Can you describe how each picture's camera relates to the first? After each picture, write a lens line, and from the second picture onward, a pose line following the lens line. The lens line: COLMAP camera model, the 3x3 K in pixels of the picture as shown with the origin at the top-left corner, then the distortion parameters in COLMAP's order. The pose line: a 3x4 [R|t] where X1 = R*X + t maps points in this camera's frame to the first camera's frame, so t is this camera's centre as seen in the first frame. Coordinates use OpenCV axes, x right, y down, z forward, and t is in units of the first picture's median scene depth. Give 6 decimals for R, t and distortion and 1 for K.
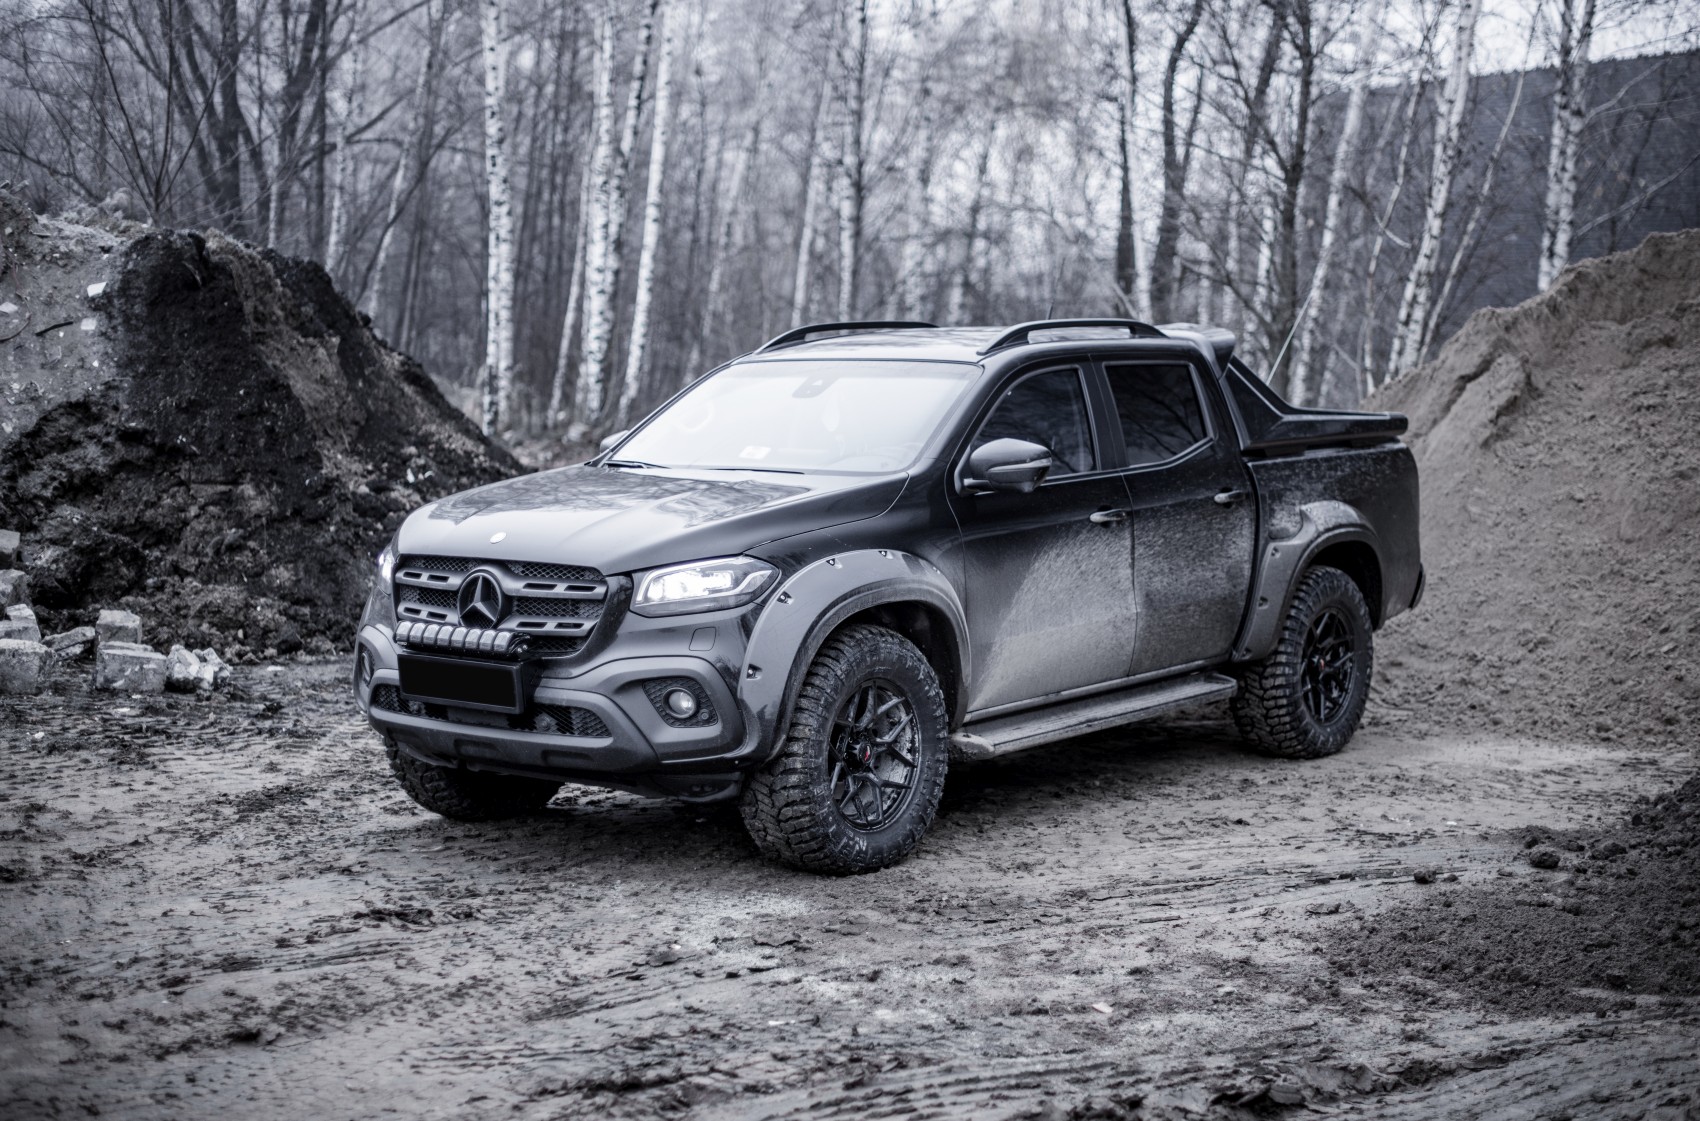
lens RADIAL K [[2416.4, 0, 850.0], [0, 2416.4, 560.5], [0, 0, 1]] dist [-0.145575, 0.065260]
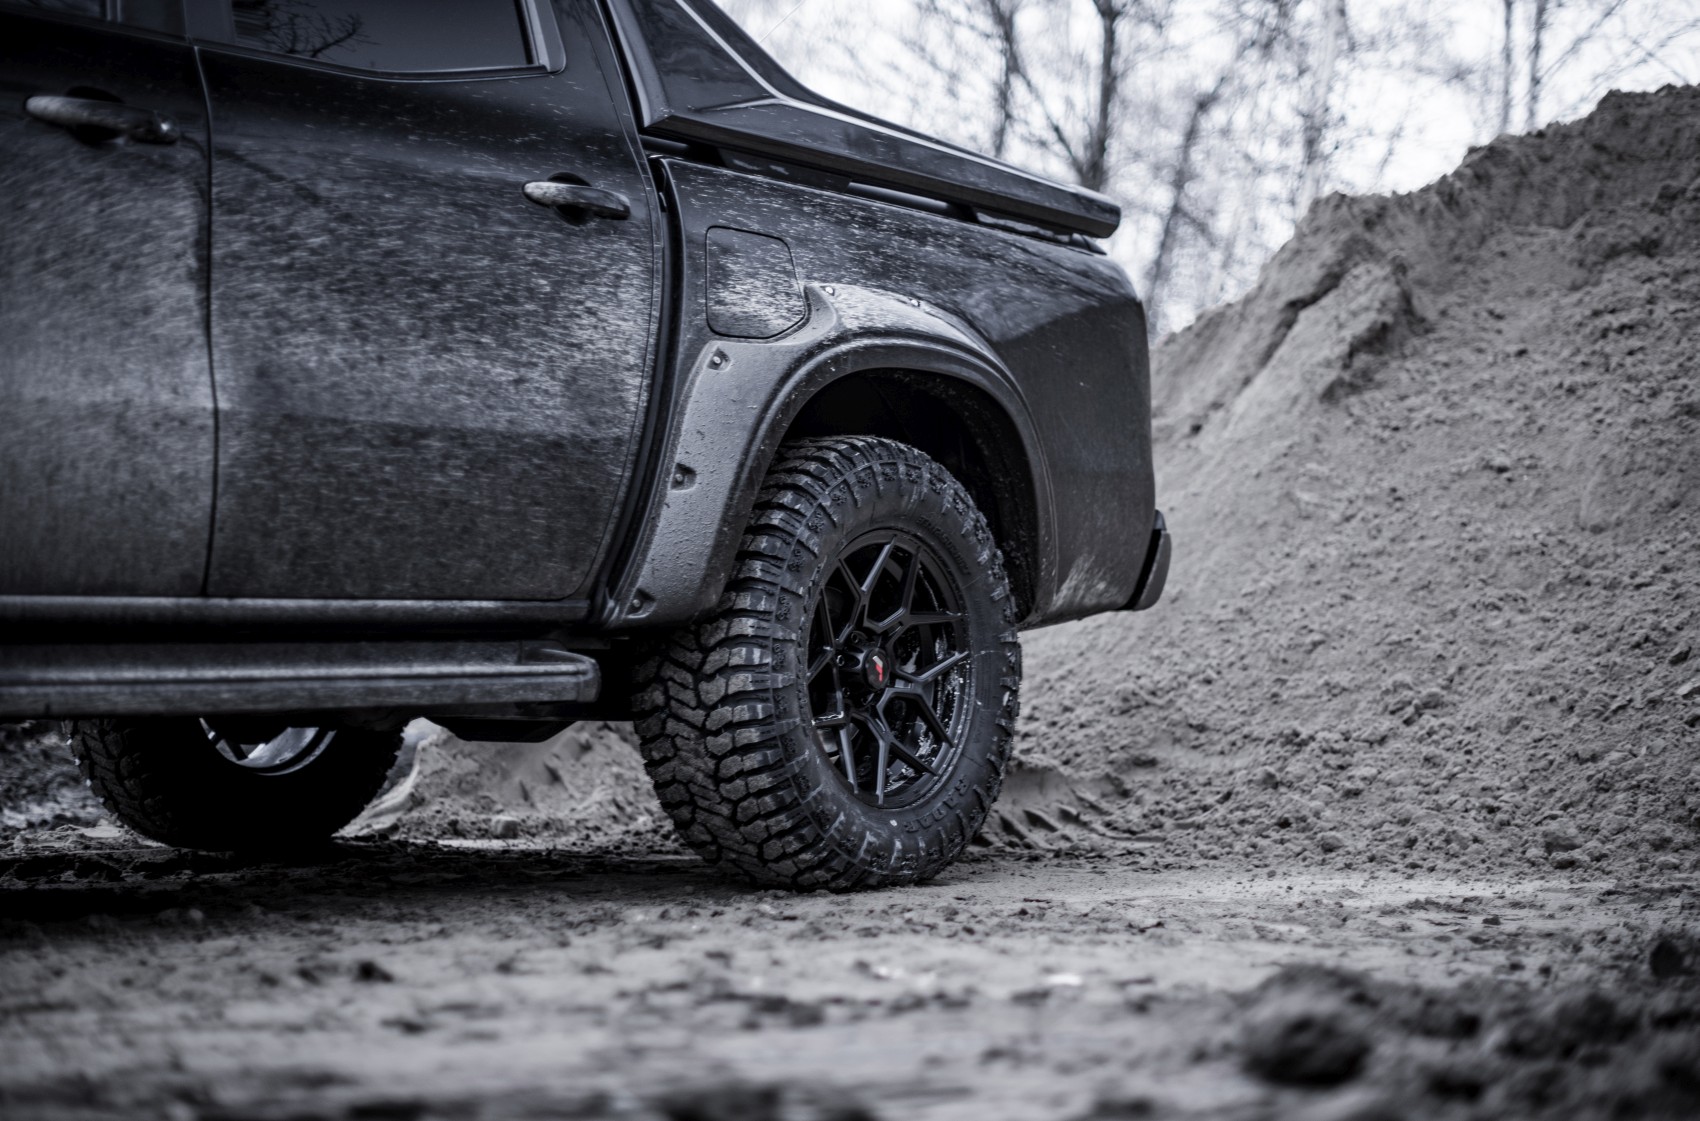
lens RADIAL K [[2416.4, 0, 850.0], [0, 2416.4, 560.5], [0, 0, 1]] dist [-0.145575, 0.065260]
pose [[0.999891, -0.003641, 0.014291, 0.164195], [0.005629, 0.989899, -0.141663, 0.074778], [-0.013631, 0.141728, 0.989812, 0.511934]]
